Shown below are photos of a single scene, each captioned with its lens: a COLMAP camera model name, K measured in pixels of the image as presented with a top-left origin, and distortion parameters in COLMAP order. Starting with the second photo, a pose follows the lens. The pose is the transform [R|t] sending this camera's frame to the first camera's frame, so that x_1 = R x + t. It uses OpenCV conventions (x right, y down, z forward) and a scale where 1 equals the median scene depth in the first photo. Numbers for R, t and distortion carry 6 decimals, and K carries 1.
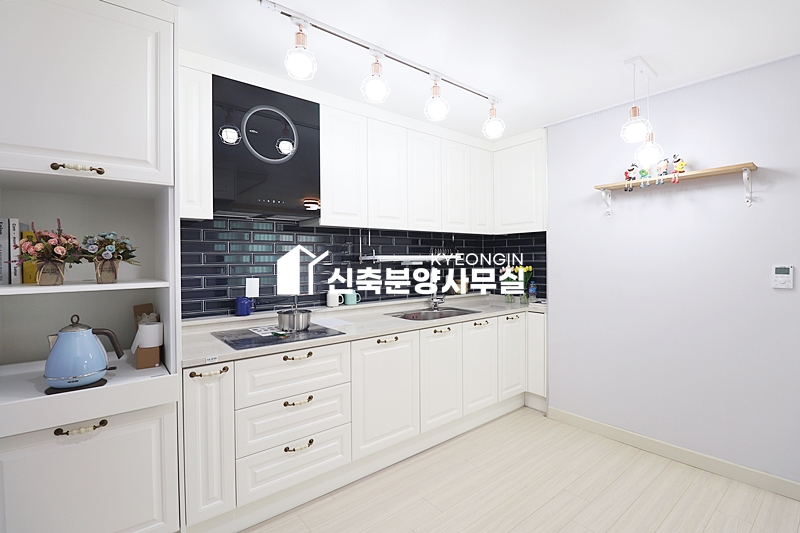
lens RADIAL K [[378.0, 0, 422.7], [0, 378.0, 267.0], [0, 0, 1]] dist [-0.029922, 0.000006]
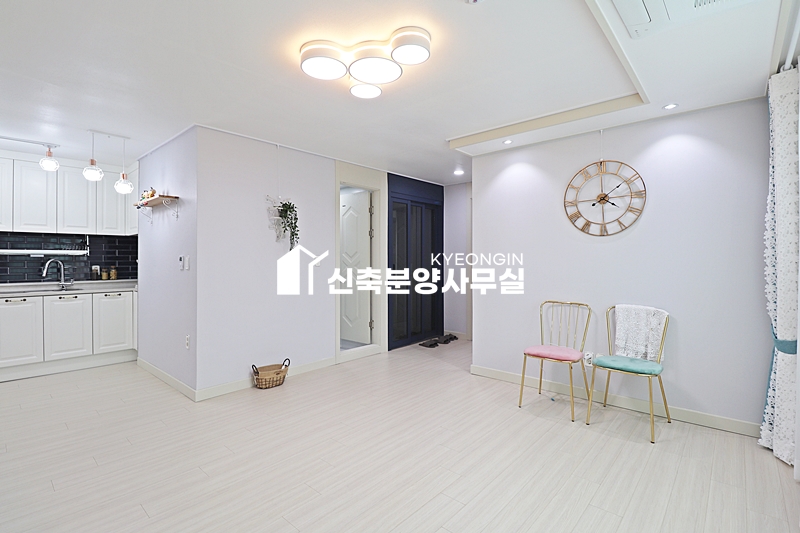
lens RADIAL K [[375.0, 0, 401.2], [0, 375.0, 261.1], [0, 0, 1]] dist [0.002815, -0.015713]
pose [[0.990889, 0.009417, 0.134353, 1.479669], [-0.006836, 0.999783, -0.019655, 0.035057], [-0.134509, 0.018557, 0.990739, -0.697100]]
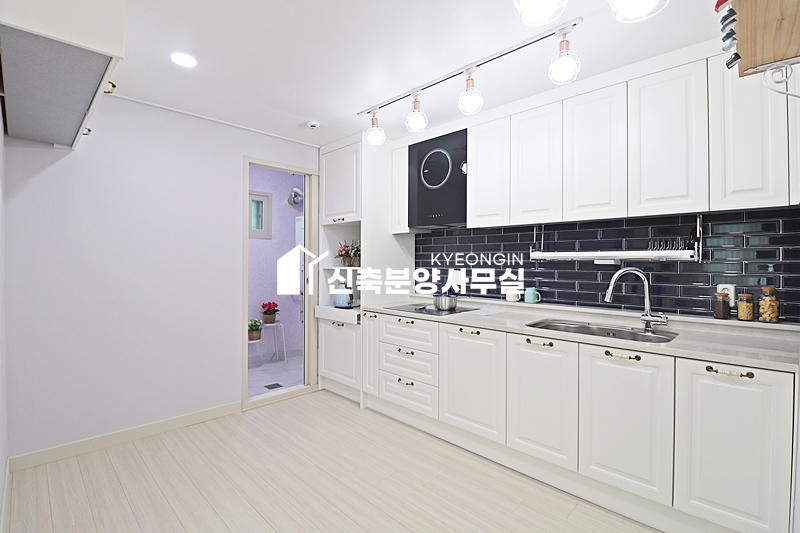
lens RADIAL K [[375.0, 0, 401.2], [0, 375.0, 261.1], [0, 0, 1]] dist [0.002815, -0.015713]
pose [[0.081425, 0.017096, -0.996533, 0.923291], [-0.020657, 0.999667, 0.015462, -0.019948], [0.996465, 0.019327, 0.081751, 0.687543]]
